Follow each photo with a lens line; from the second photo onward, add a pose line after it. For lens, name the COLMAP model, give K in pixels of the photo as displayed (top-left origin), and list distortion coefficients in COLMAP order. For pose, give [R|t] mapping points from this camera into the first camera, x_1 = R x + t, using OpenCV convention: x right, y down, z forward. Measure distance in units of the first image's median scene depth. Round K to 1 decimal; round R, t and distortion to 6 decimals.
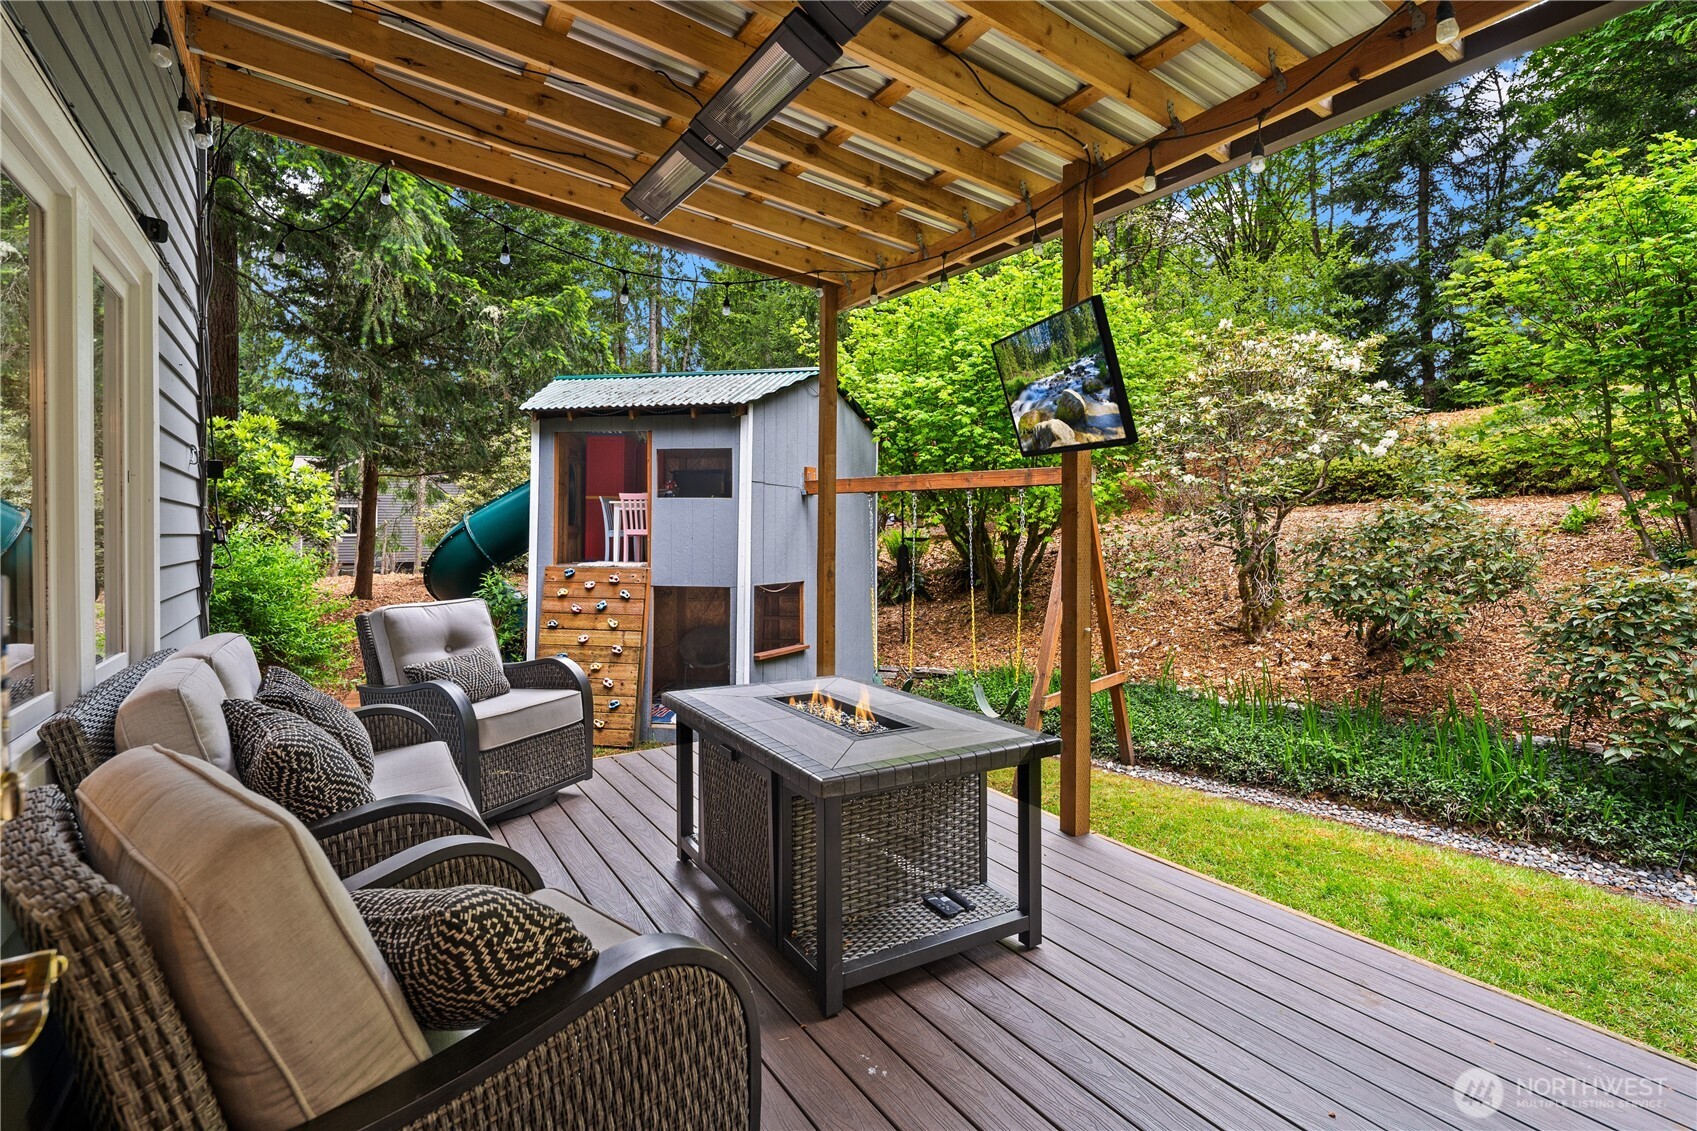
lens RADIAL K [[820.6, 0, 858.7], [0, 820.6, 550.3], [0, 0, 1]] dist [0.001010, -0.001840]
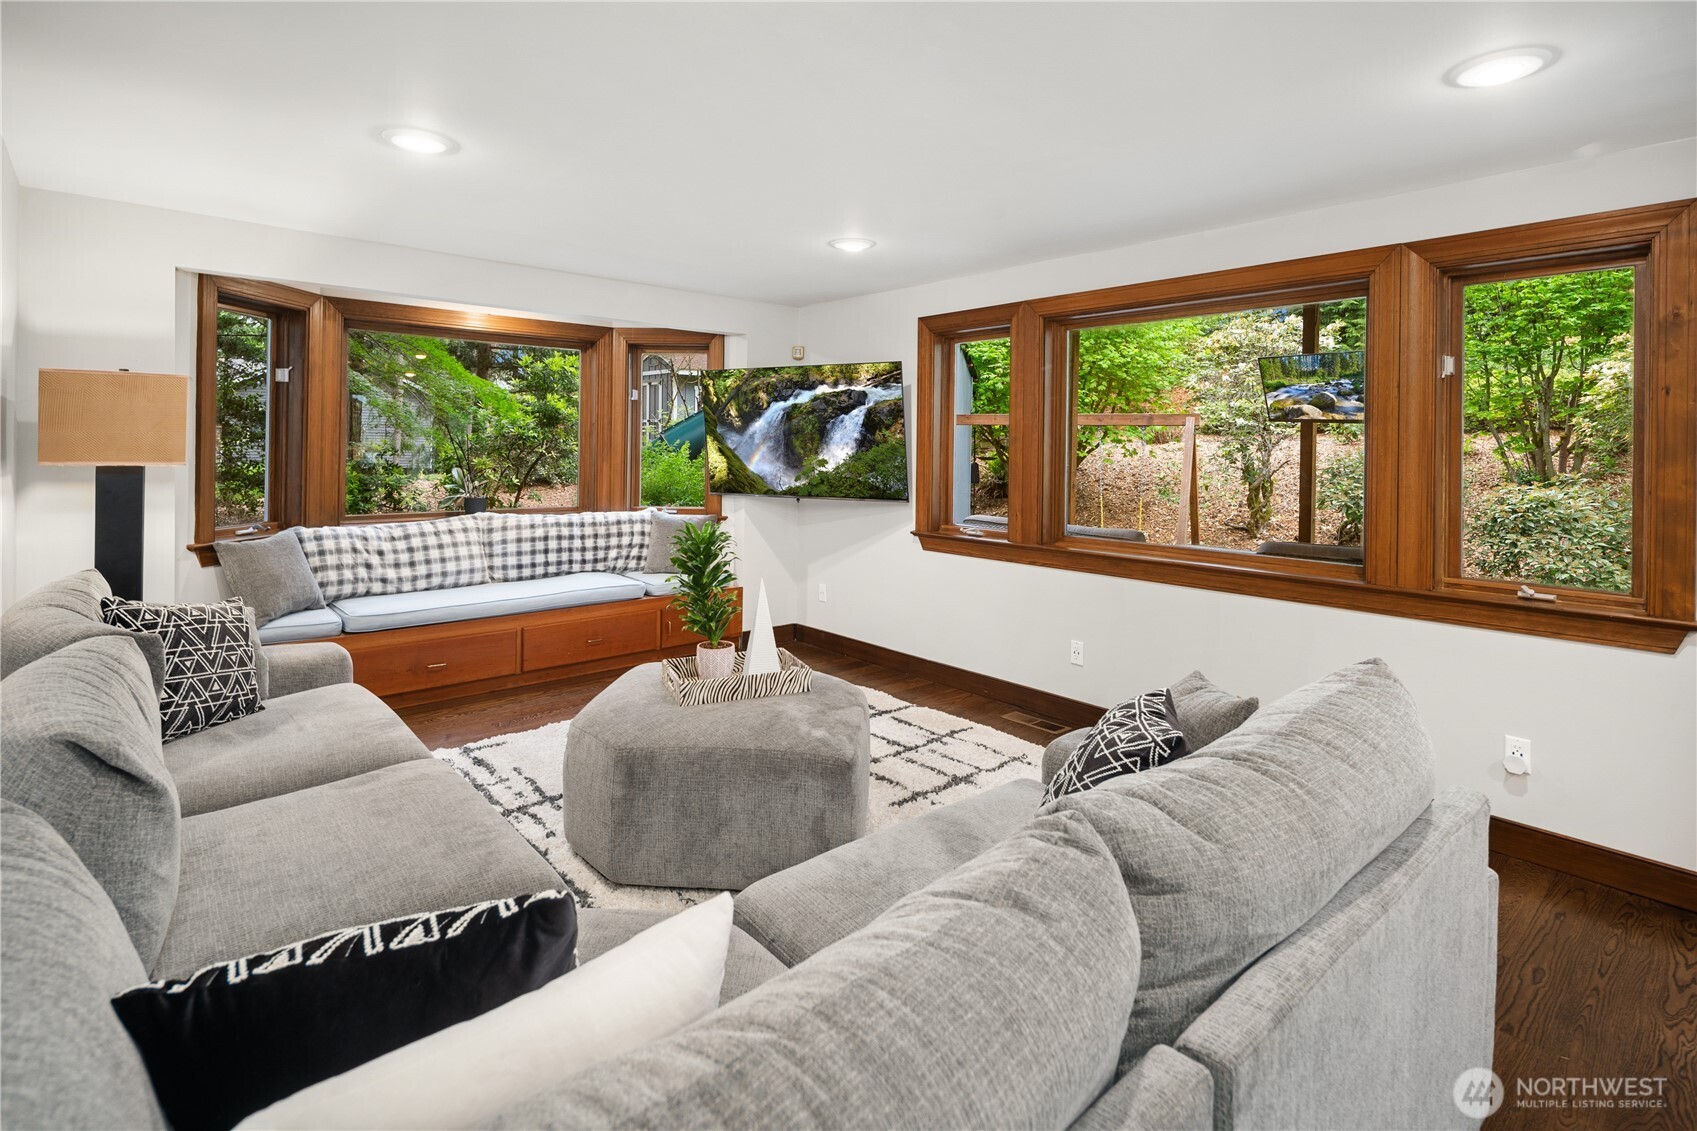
lens RADIAL K [[820.6, 0, 836.0], [0, 820.6, 445.3], [0, 0, 1]] dist [0.001010, -0.001840]
pose [[0.989802, 0.019690, 0.141084, -0.745176], [-0.016632, 0.999601, -0.022826, -0.002046], [-0.141477, 0.020246, 0.989735, -0.493550]]
